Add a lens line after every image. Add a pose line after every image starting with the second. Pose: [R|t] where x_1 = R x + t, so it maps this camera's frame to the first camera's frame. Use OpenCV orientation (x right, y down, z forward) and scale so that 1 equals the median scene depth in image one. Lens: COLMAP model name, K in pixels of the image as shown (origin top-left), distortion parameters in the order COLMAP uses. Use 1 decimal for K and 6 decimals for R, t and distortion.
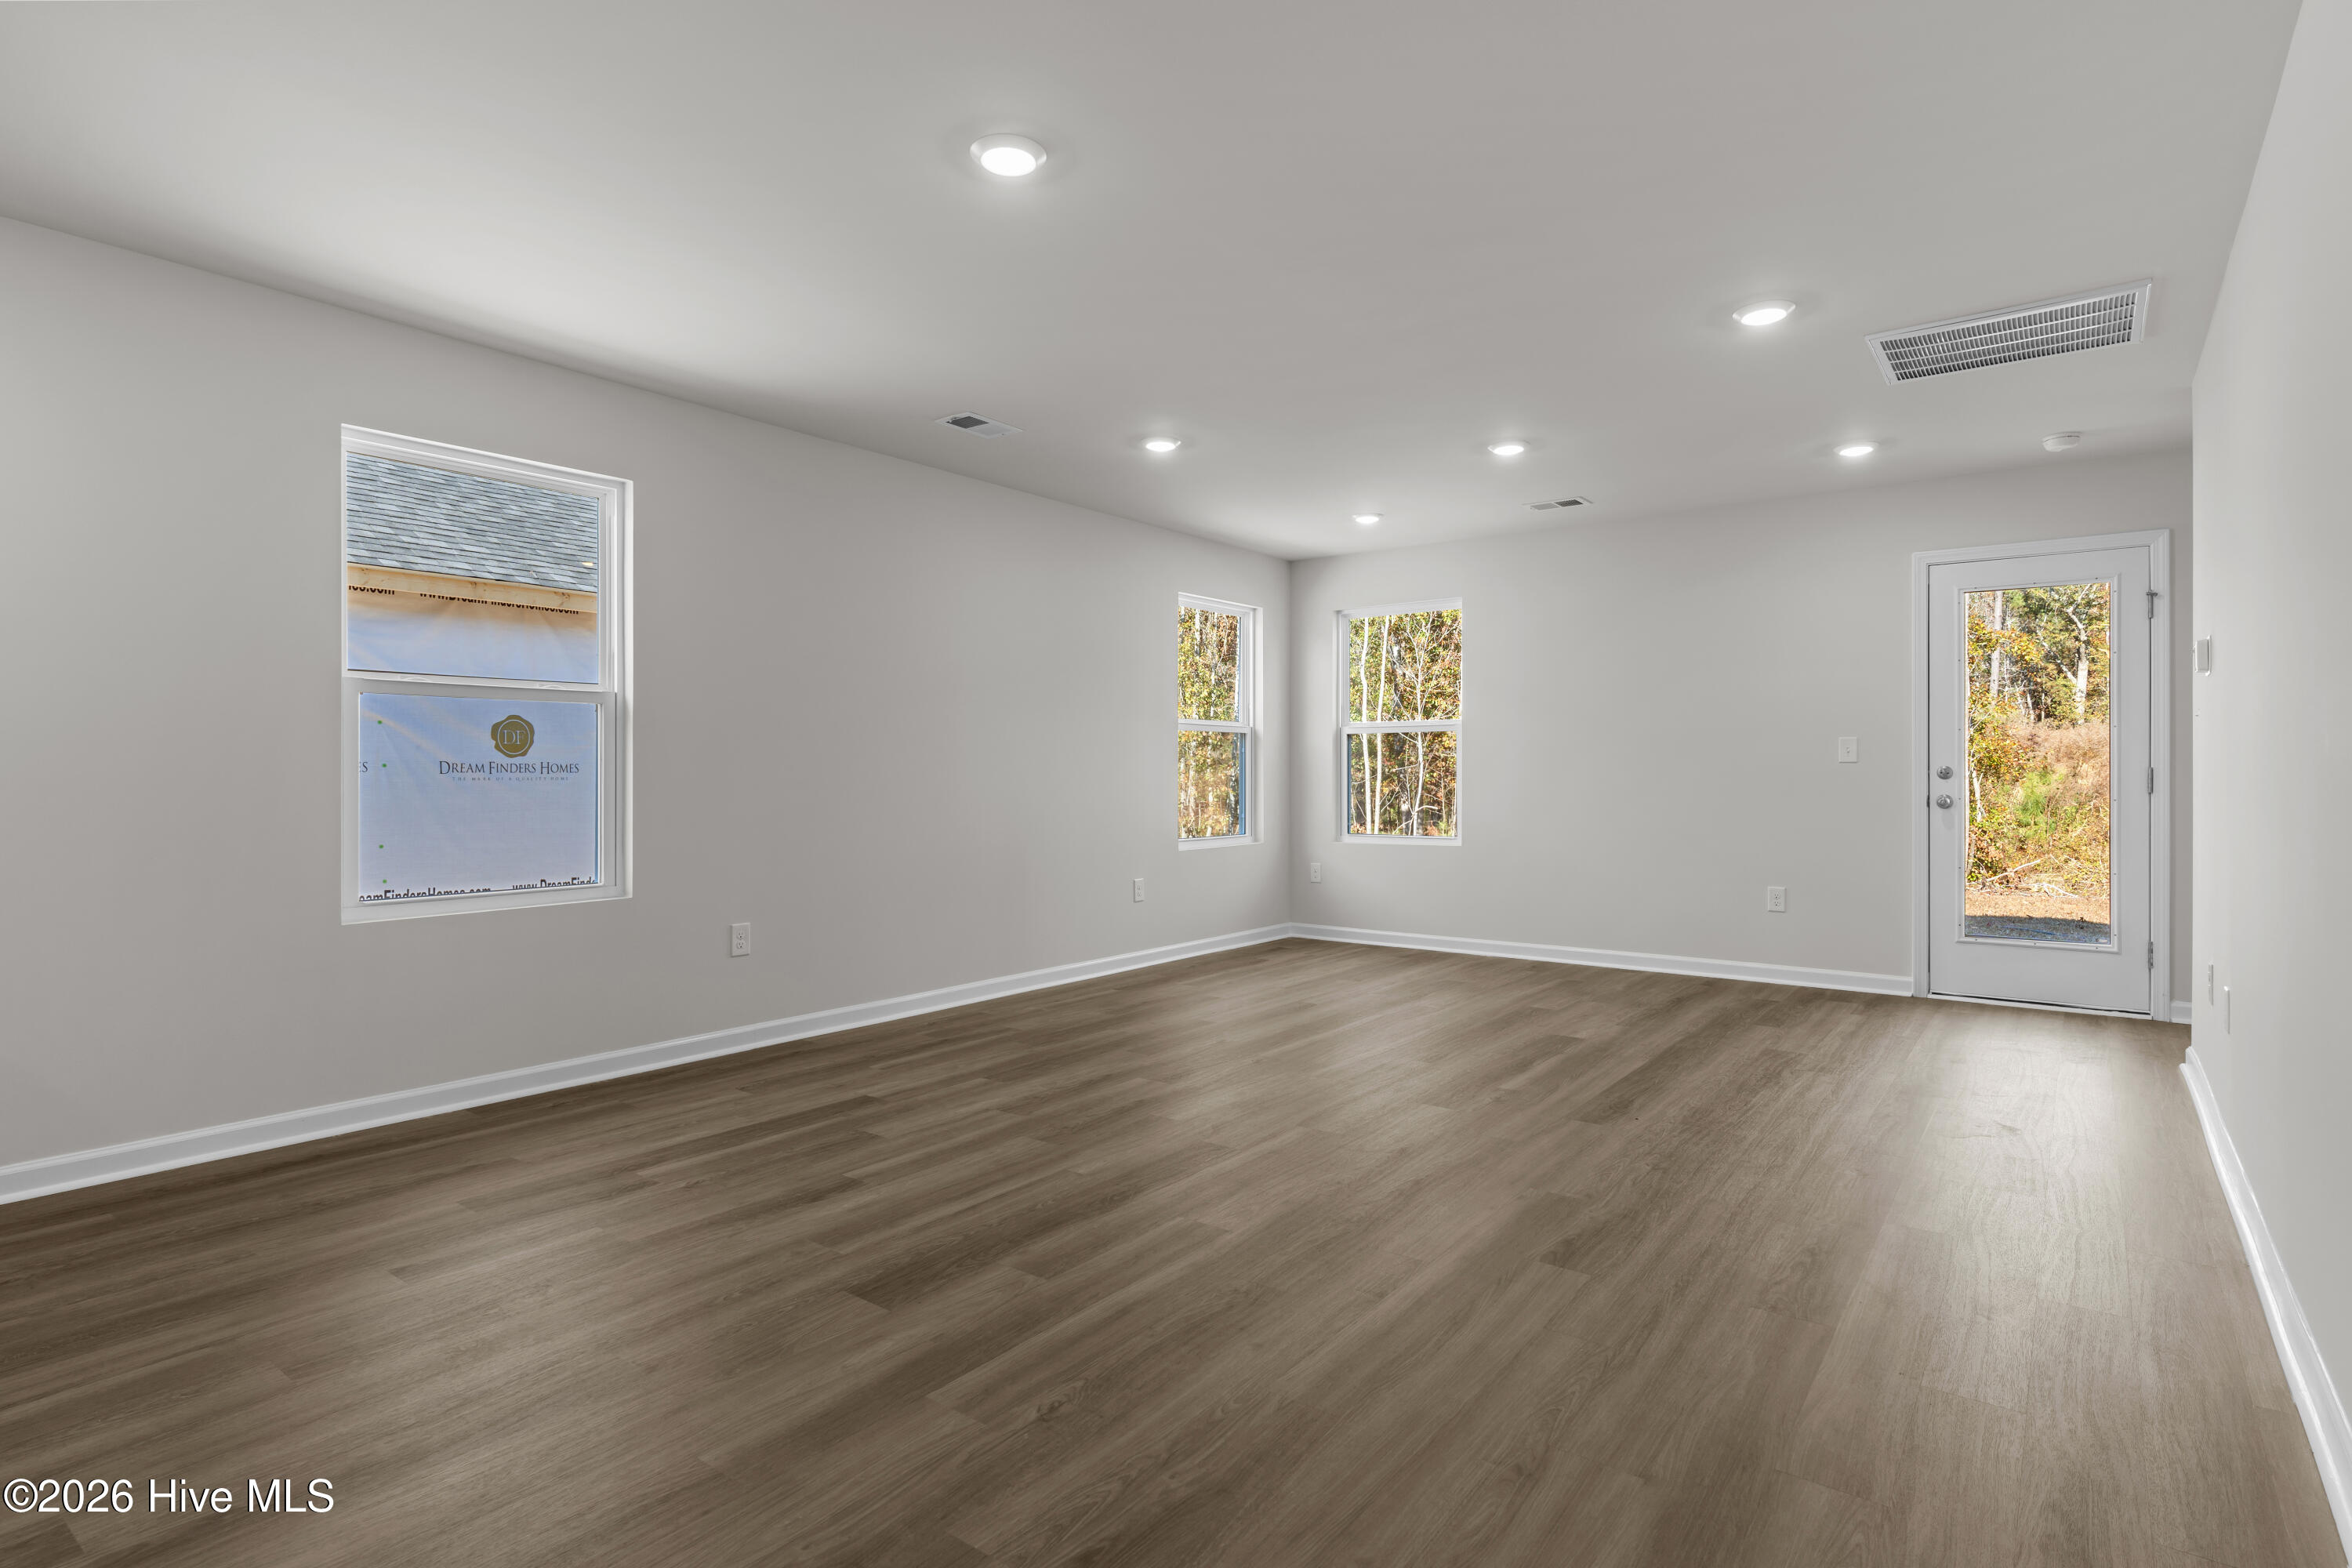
lens RADIAL K [[1192.8, 0, 1166.0], [0, 1192.8, 777.2], [0, 0, 1]] dist [0.003726, 0.000144]
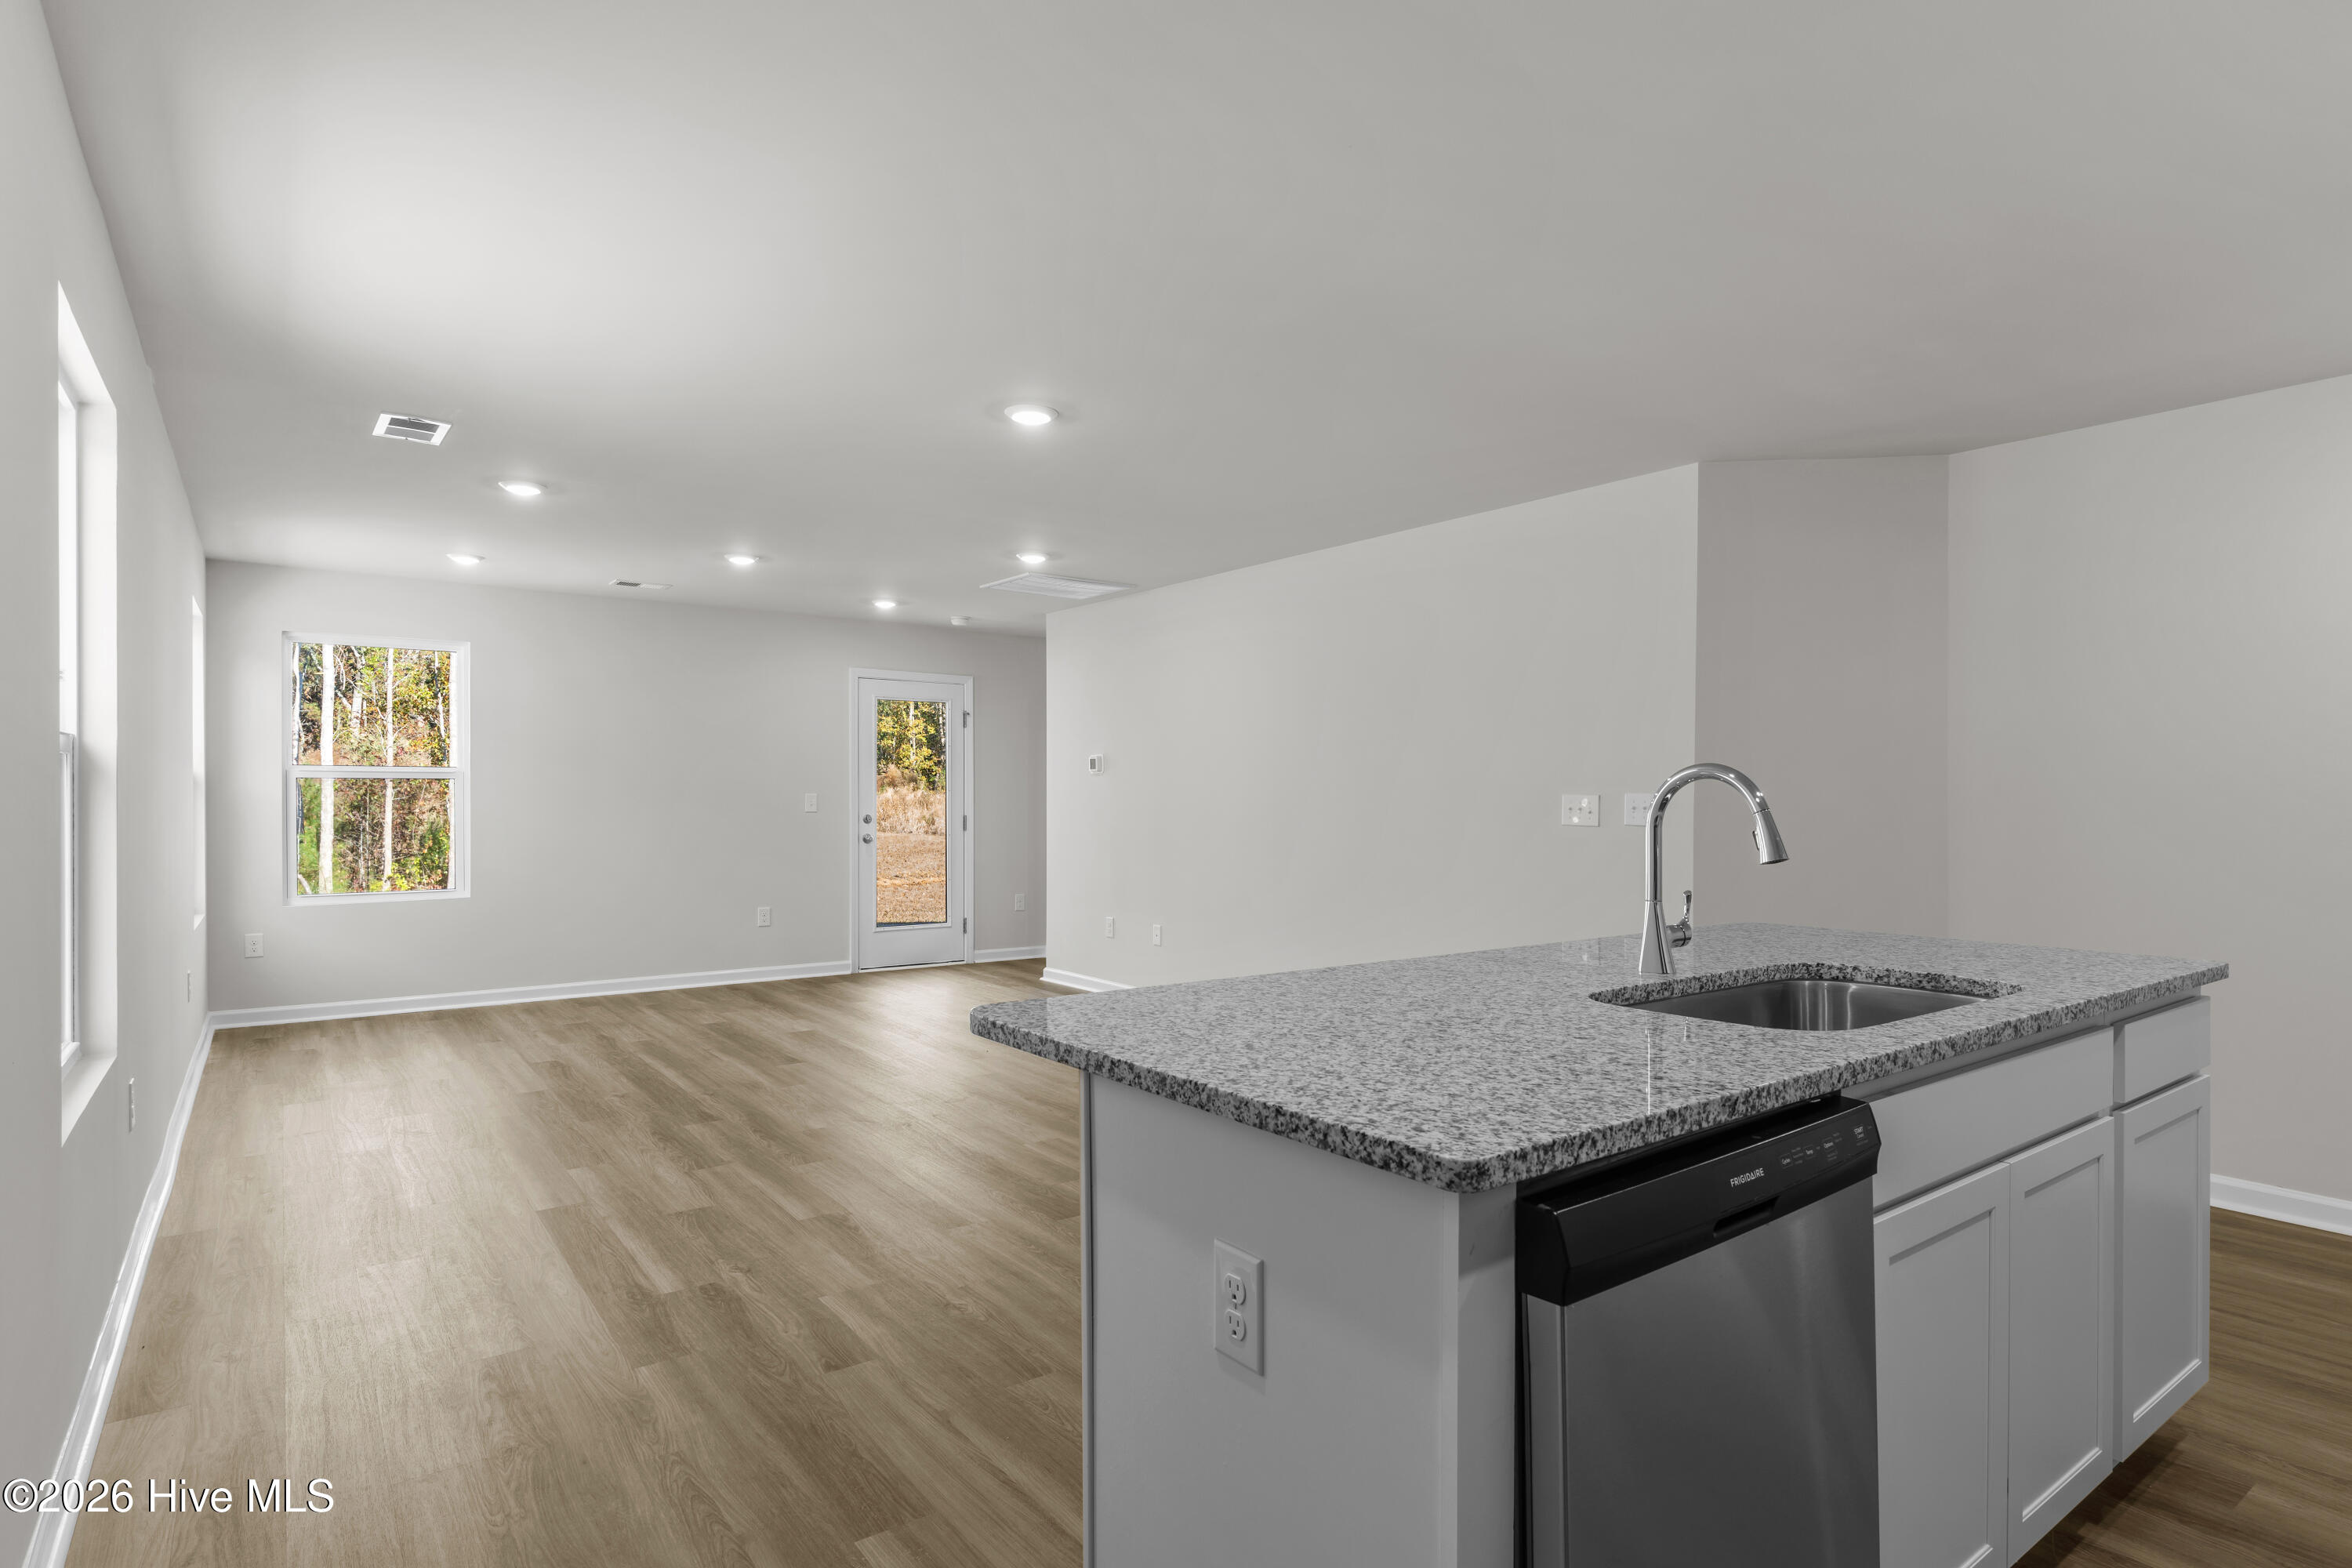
lens RADIAL K [[1238.3, 0, 1174.4], [0, 1238.3, 786.1], [0, 0, 1]] dist [0.001617, -0.000346]
pose [[0.287522, 0.008772, 0.957734, -0.772817], [0.000230, 0.999957, -0.009228, -0.032959], [-0.957774, 0.002873, 0.287508, 0.210669]]
